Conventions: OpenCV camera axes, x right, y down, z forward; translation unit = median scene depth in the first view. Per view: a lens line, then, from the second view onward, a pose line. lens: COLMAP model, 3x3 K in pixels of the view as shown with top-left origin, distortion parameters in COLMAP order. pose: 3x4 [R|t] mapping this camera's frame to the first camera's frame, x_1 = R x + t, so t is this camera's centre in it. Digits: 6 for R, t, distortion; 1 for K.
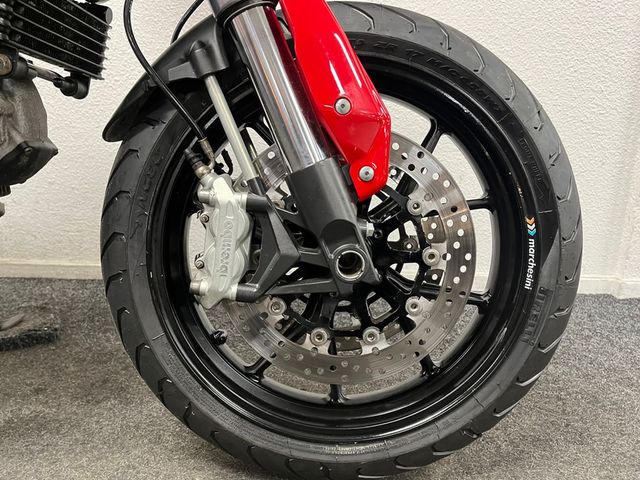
lens RADIAL K [[495.7, 0, 317.3], [0, 495.7, 243.1], [0, 0, 1]] dist [0.041136, -0.043975]
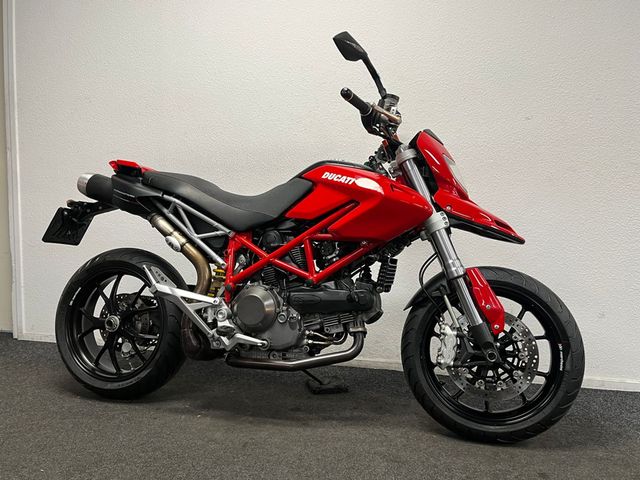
lens RADIAL K [[527.3, 0, 321.5], [0, 527.3, 244.6], [0, 0, 1]] dist [0.044628, -0.007227]
pose [[0.970782, -0.003842, -0.239933, -0.152514], [-0.045699, 0.978613, -0.200569, 0.066057], [0.235572, 0.205674, 0.949844, -2.296049]]
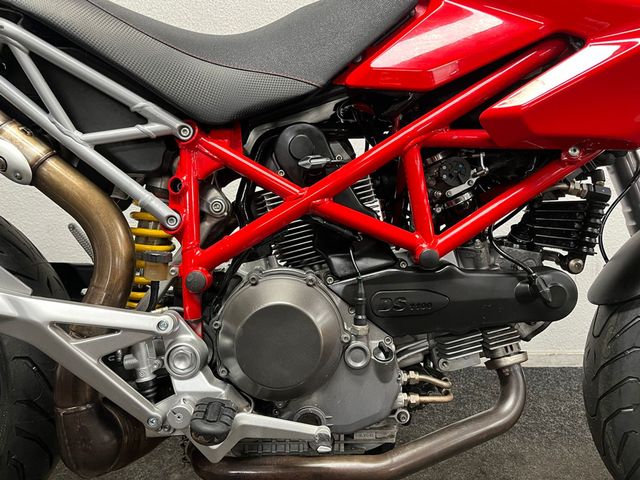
lens RADIAL K [[495.7, 0, 326.7], [0, 495.7, 237.6], [0, 0, 1]] dist [0.041136, -0.043975]
pose [[0.997250, -0.023801, 0.070184, -1.320309], [0.028398, 0.997465, -0.065240, -0.335943], [-0.068453, 0.067053, 0.995398, -0.334428]]
